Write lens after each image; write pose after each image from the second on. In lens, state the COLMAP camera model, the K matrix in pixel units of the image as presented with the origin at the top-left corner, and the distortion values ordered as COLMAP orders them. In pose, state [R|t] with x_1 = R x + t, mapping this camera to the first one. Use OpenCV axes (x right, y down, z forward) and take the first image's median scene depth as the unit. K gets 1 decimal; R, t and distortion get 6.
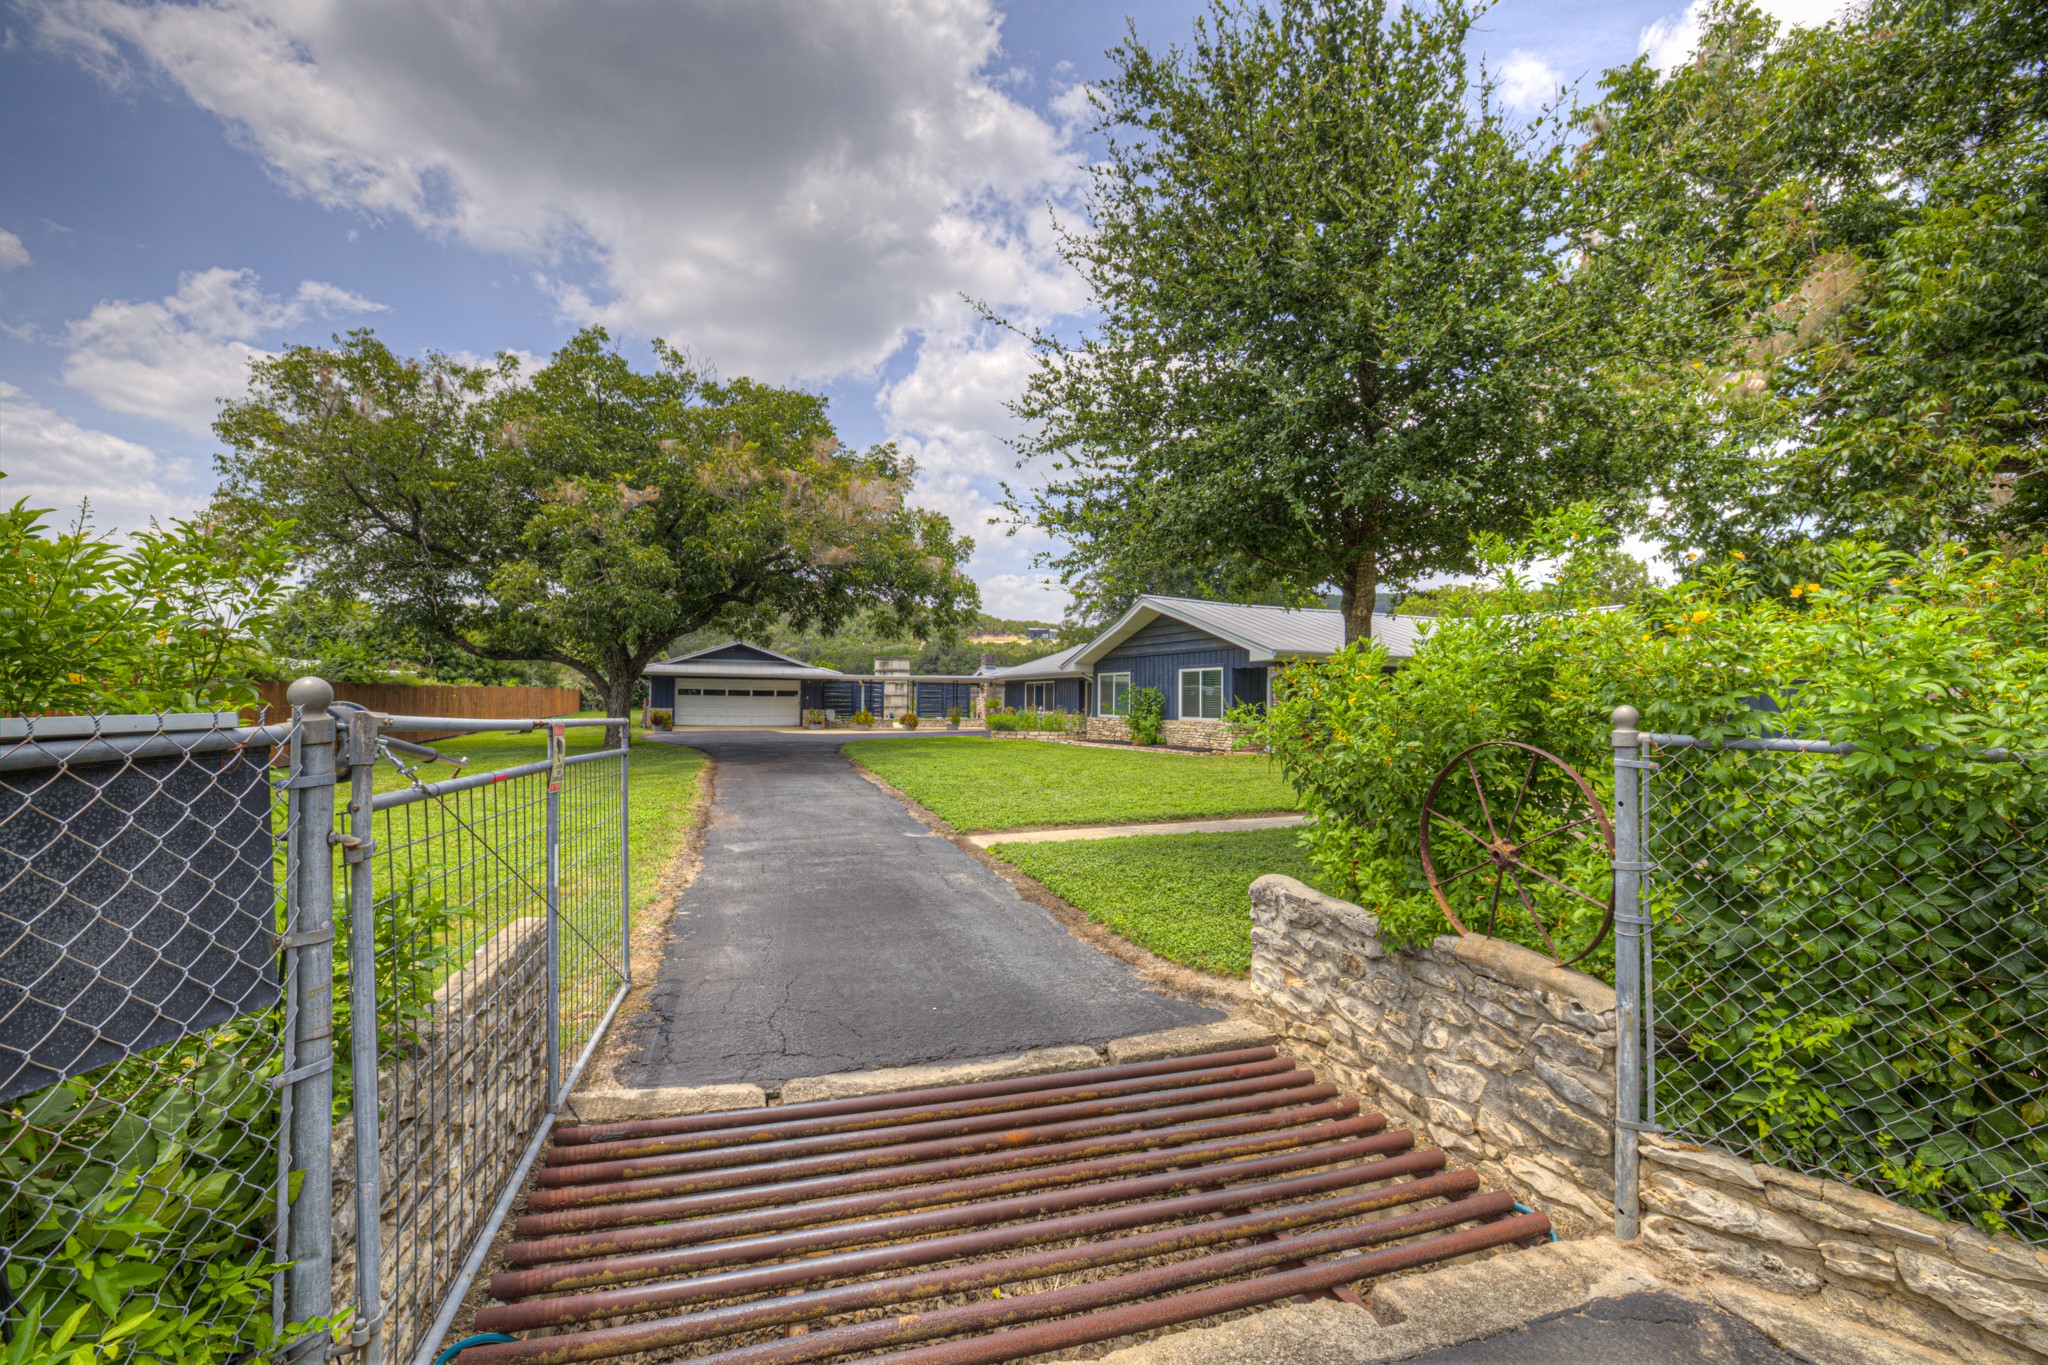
lens RADIAL K [[857.4, 0, 1030.6], [0, 857.4, 695.4], [0, 0, 1]] dist [-0.001775, 0.000069]
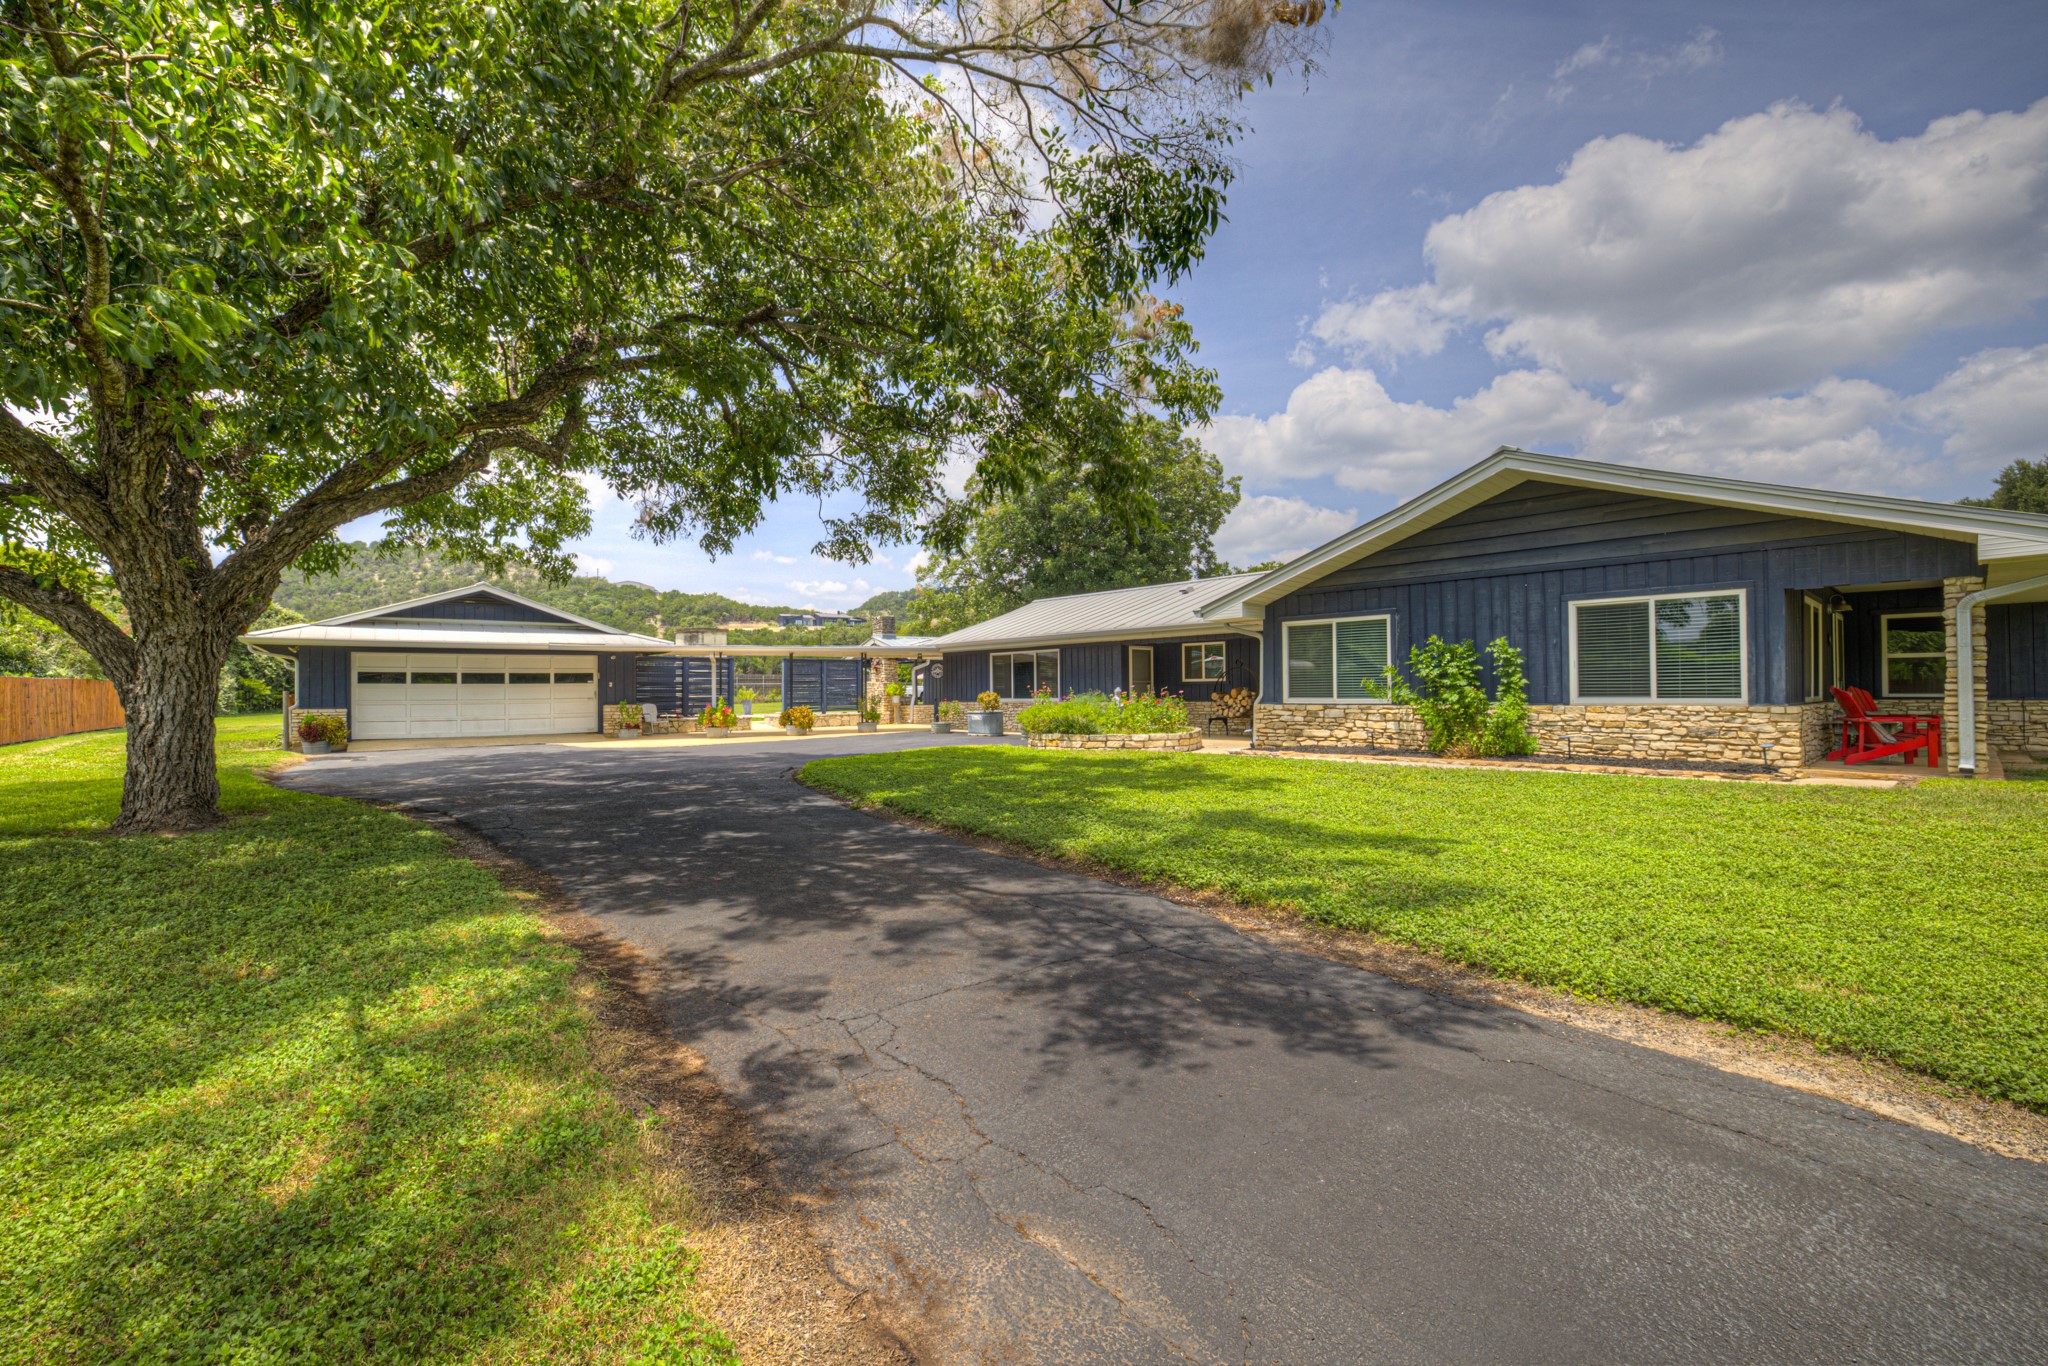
lens RADIAL K [[857.4, 0, 1013.9], [0, 857.4, 680.0], [0, 0, 1]] dist [-0.001775, 0.000069]
pose [[0.962122, -0.016722, 0.272106, -0.158363], [0.018104, 0.999833, -0.002569, 0.006159], [-0.272017, 0.007397, 0.962264, 0.364320]]
